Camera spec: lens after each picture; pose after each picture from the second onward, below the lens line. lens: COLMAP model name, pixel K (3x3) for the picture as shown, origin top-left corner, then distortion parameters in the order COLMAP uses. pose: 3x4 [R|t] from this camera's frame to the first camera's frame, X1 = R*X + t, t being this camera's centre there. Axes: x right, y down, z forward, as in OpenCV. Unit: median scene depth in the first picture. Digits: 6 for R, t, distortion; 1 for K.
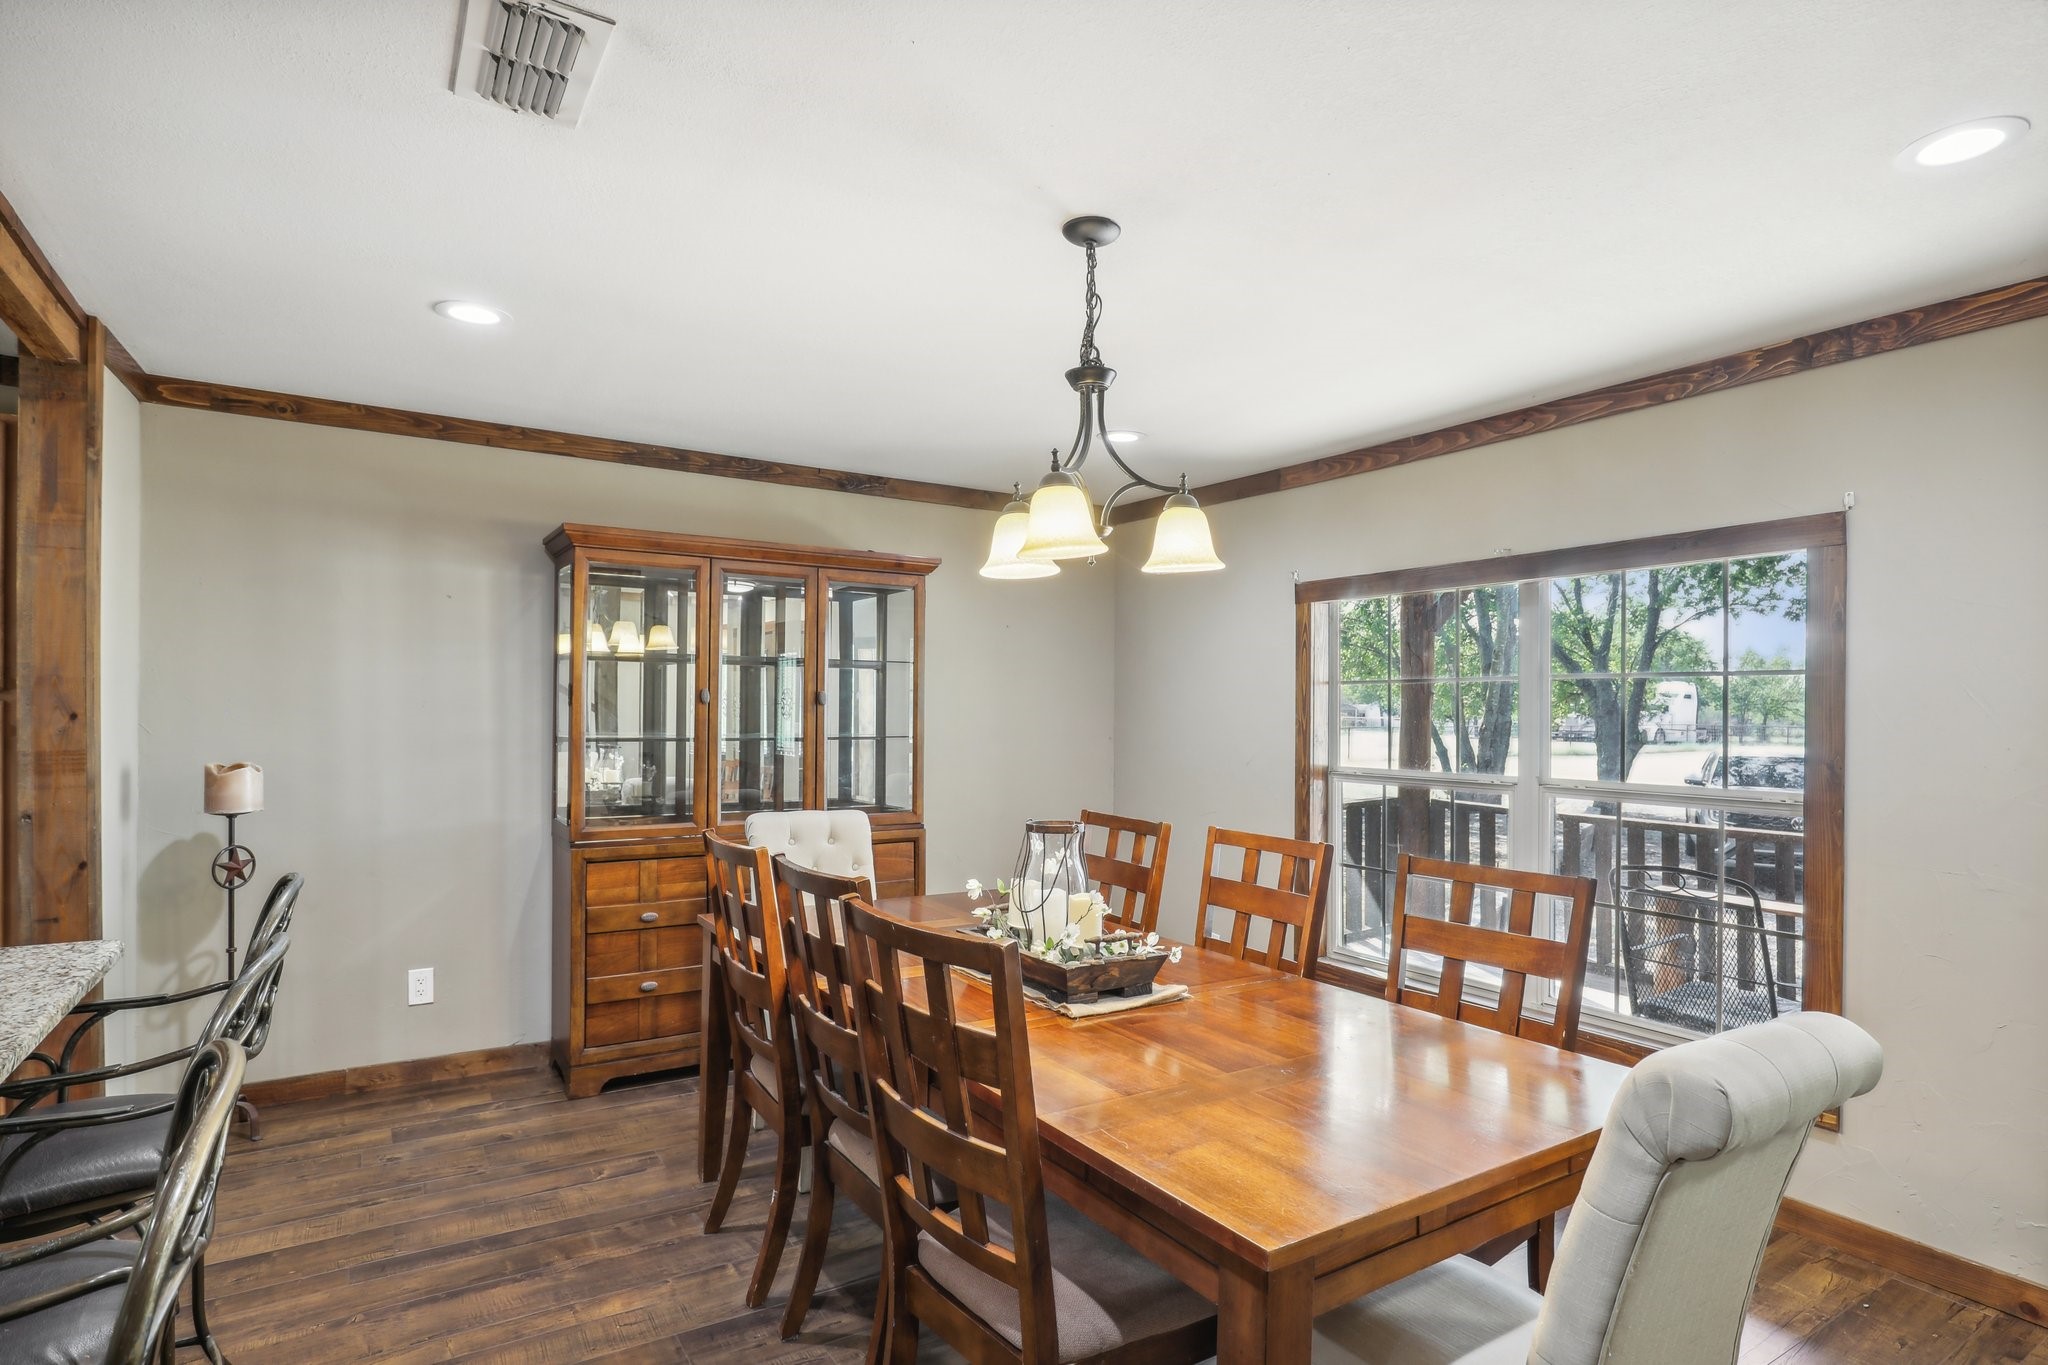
lens RADIAL K [[1046.4, 0, 1017.7], [0, 1046.4, 705.1], [0, 0, 1]] dist [-0.024496, -0.000041]
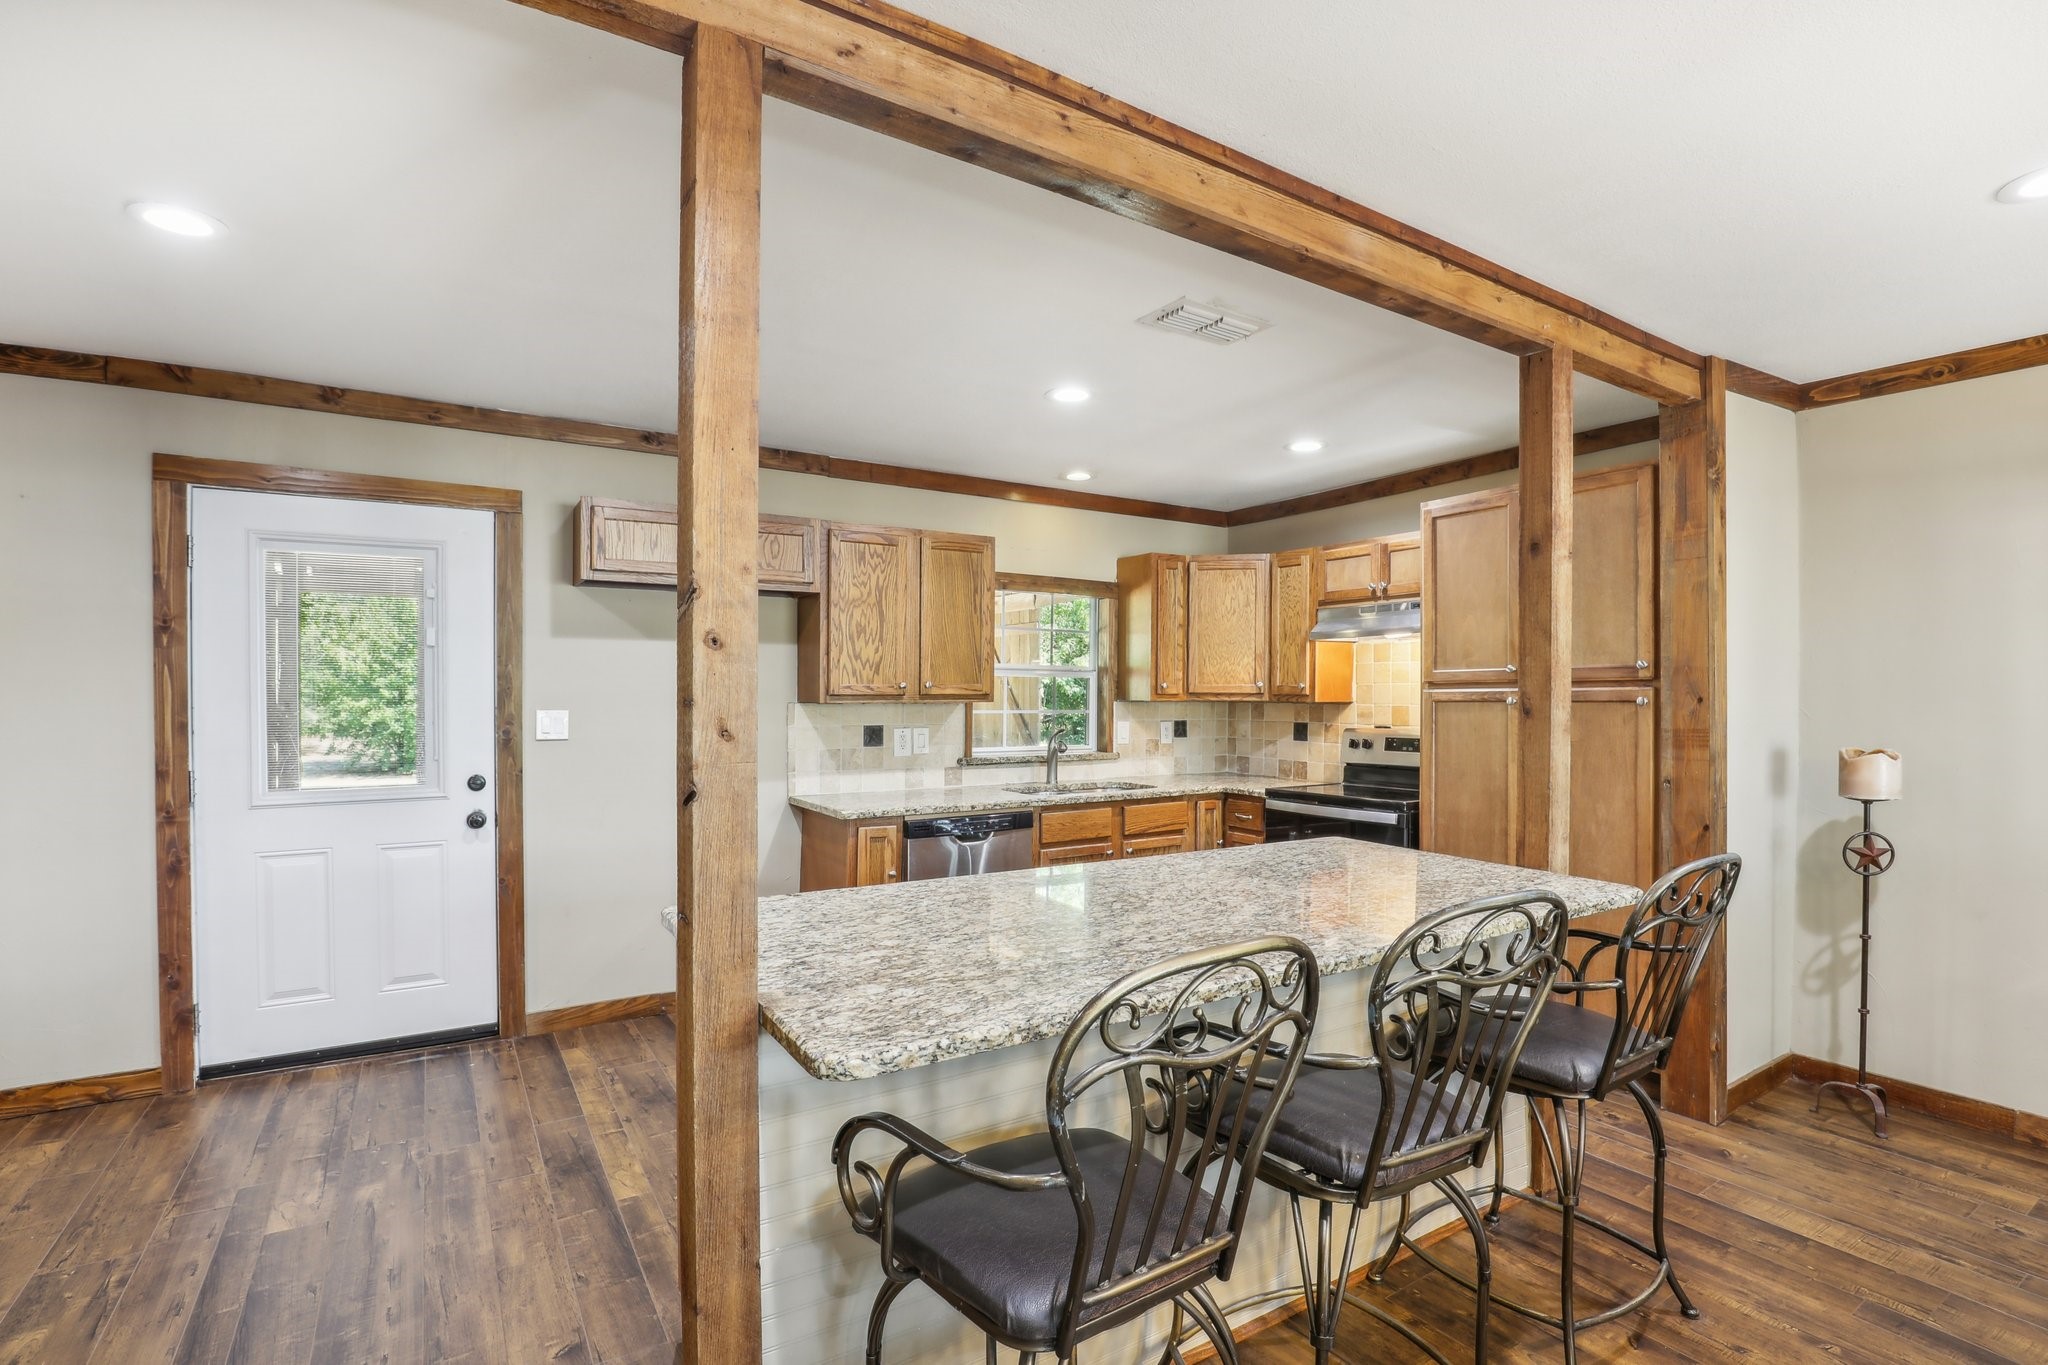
lens RADIAL K [[959.7, 0, 1024.0], [0, 959.7, 682.5], [0, 0, 1]] dist [-0.029255, -0.000416]
pose [[-0.000980, -0.013774, -0.999905, 0.159755], [0.002312, 0.999902, -0.013777, 0.003839], [0.999997, -0.002325, -0.000948, 0.215579]]
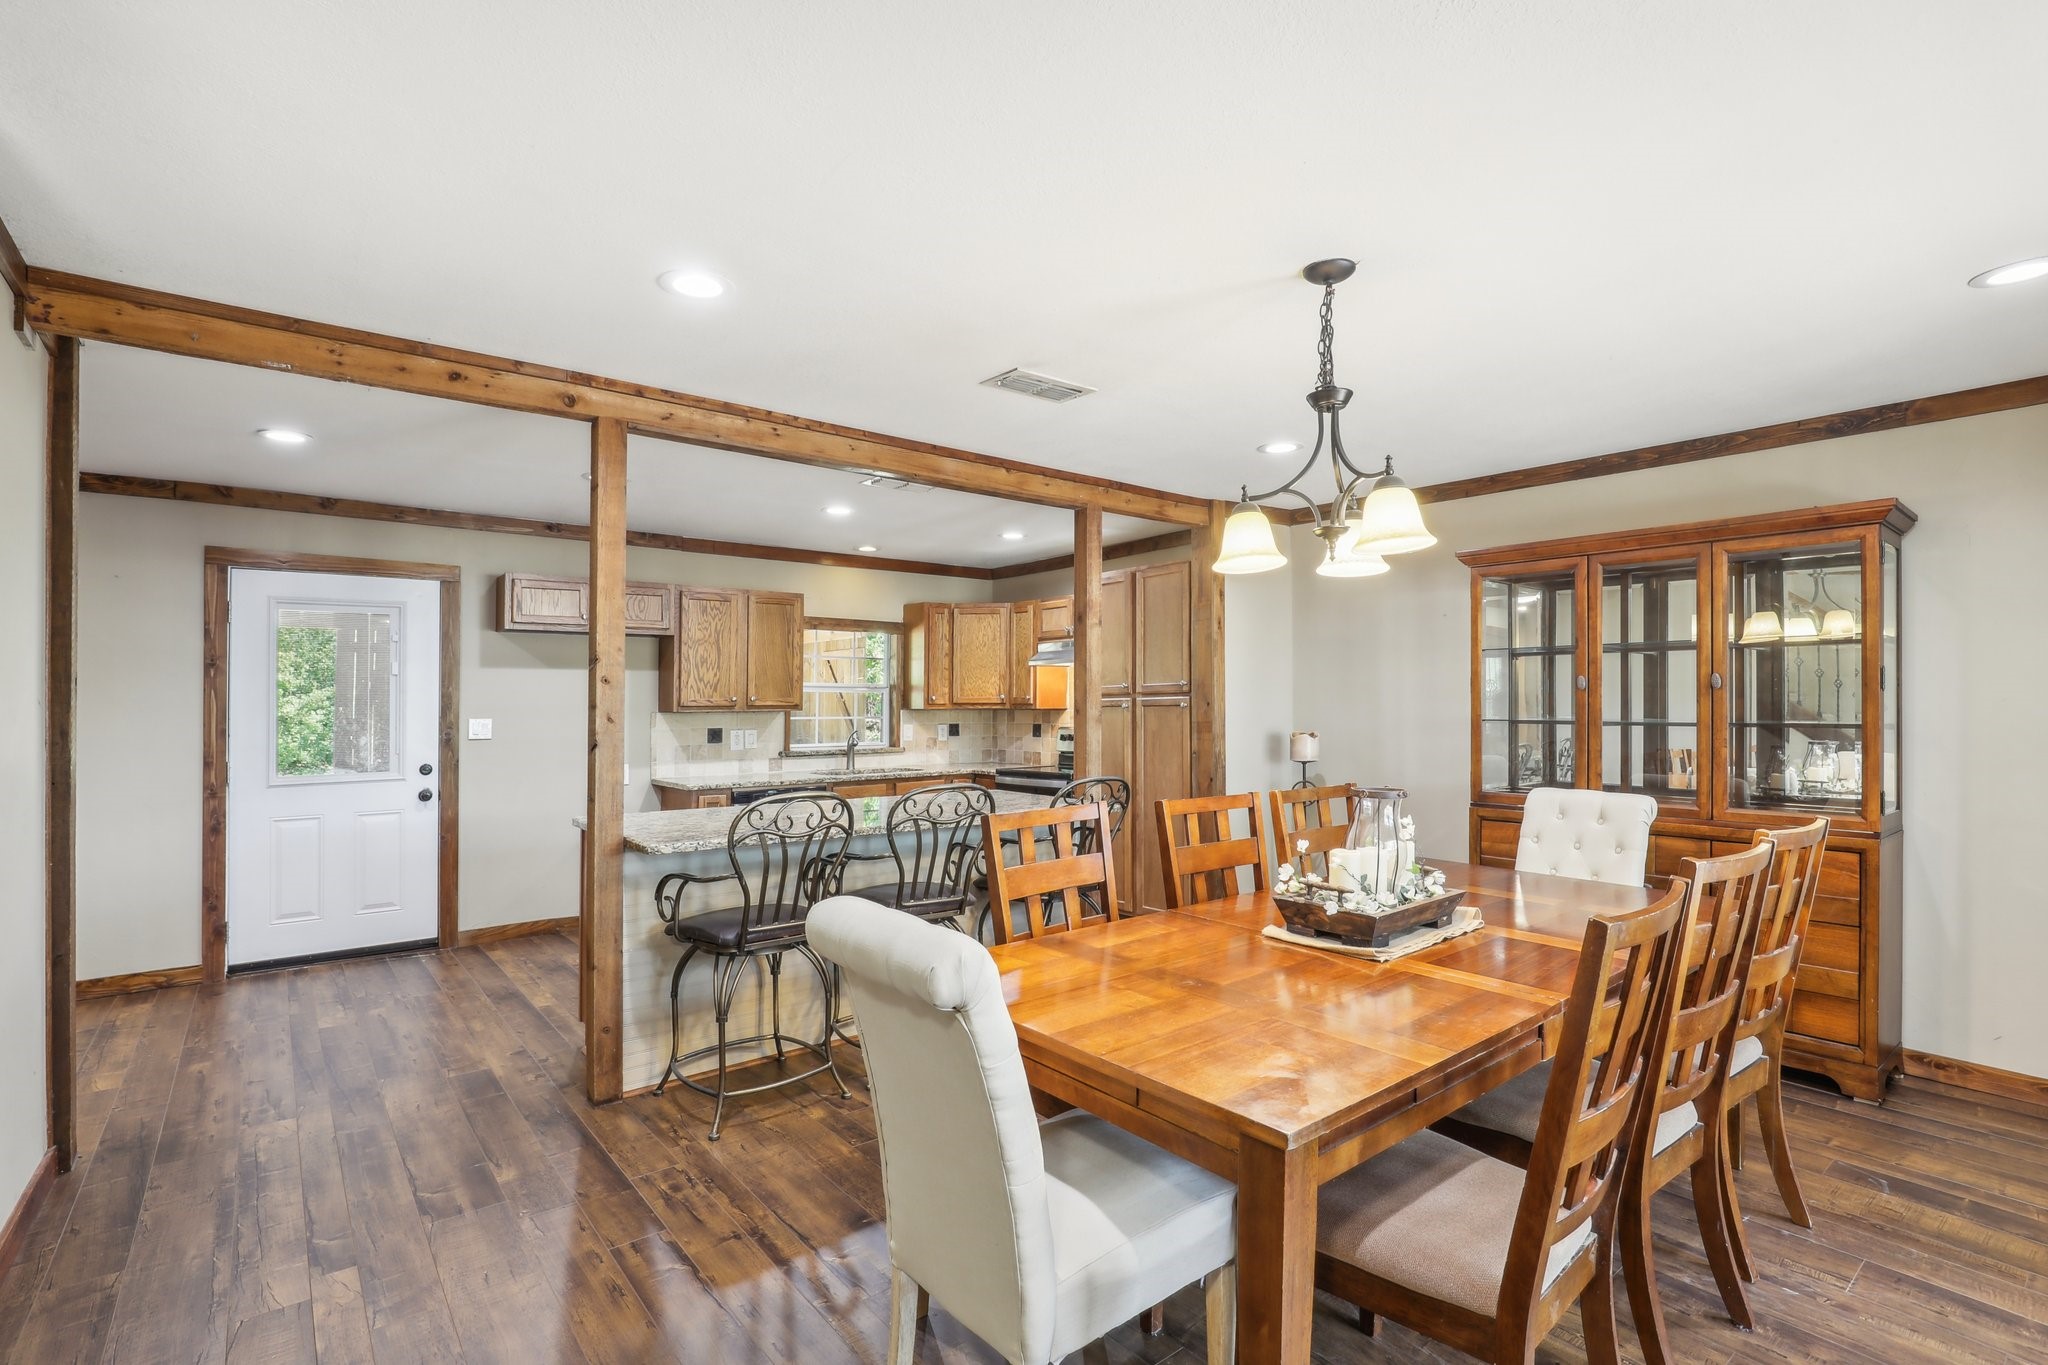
lens RADIAL K [[975.9, 0, 1016.4], [0, 975.9, 657.1], [0, 0, 1]] dist [-0.000695, -0.019854]
pose [[0.100201, -0.053802, -0.993512, 0.885213], [0.011944, 0.998530, -0.052869, 0.015900], [0.994896, -0.006569, 0.100696, 0.430067]]
